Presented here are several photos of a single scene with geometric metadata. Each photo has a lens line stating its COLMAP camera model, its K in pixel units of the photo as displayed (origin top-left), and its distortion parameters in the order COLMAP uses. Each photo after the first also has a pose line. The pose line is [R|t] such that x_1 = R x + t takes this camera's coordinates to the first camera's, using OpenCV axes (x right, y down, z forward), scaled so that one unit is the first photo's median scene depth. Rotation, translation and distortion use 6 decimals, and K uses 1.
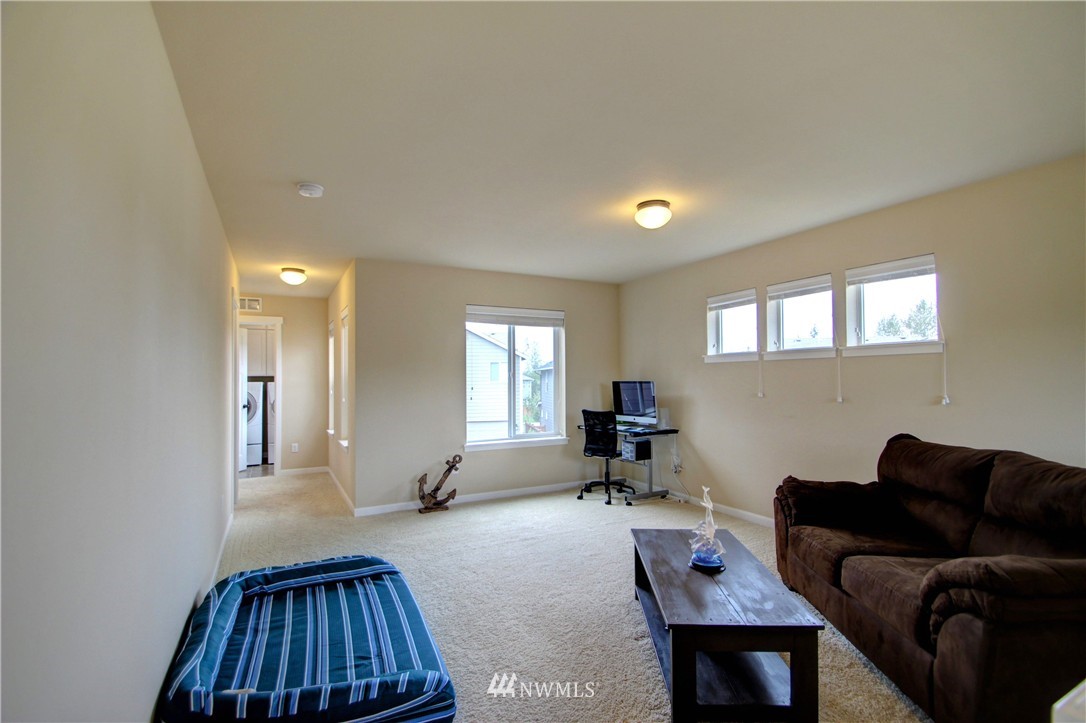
lens RADIAL K [[508.7, 0, 555.8], [0, 508.7, 370.7], [0, 0, 1]] dist [0.021434, -0.022273]
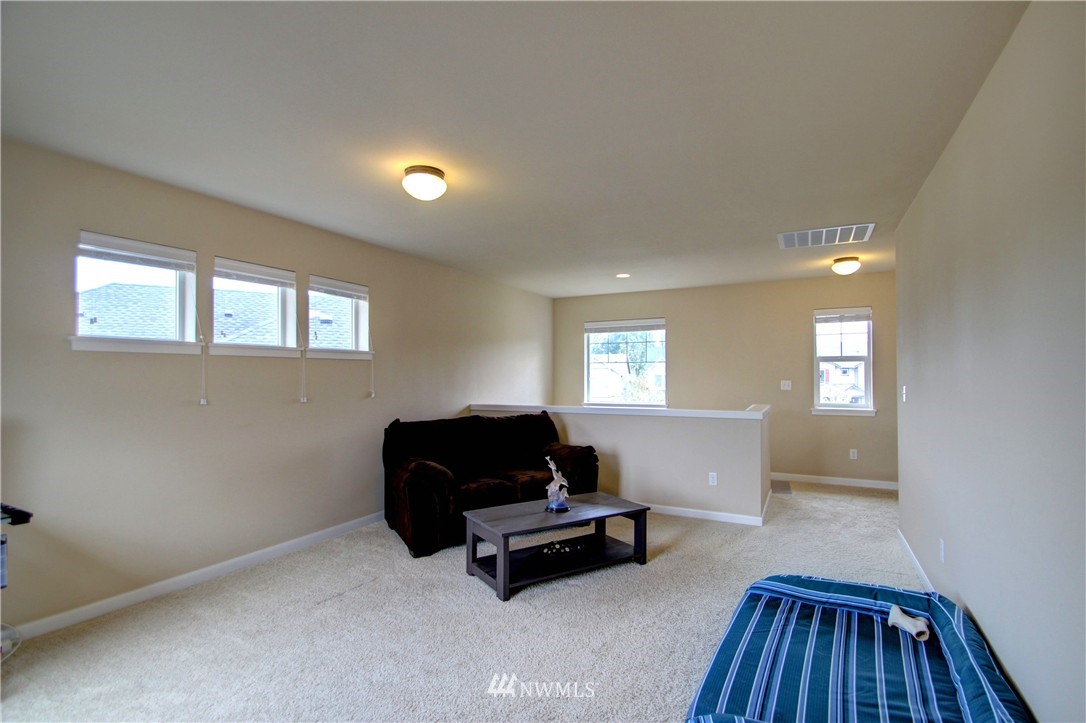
lens RADIAL K [[508.7, 0, 555.8], [0, 508.7, 370.7], [0, 0, 1]] dist [0.021434, -0.022273]
pose [[-0.565761, 0.019042, 0.824349, -0.591428], [-0.004849, 0.999639, -0.026419, 0.024446], [-0.824555, -0.018944, -0.565465, 1.230620]]
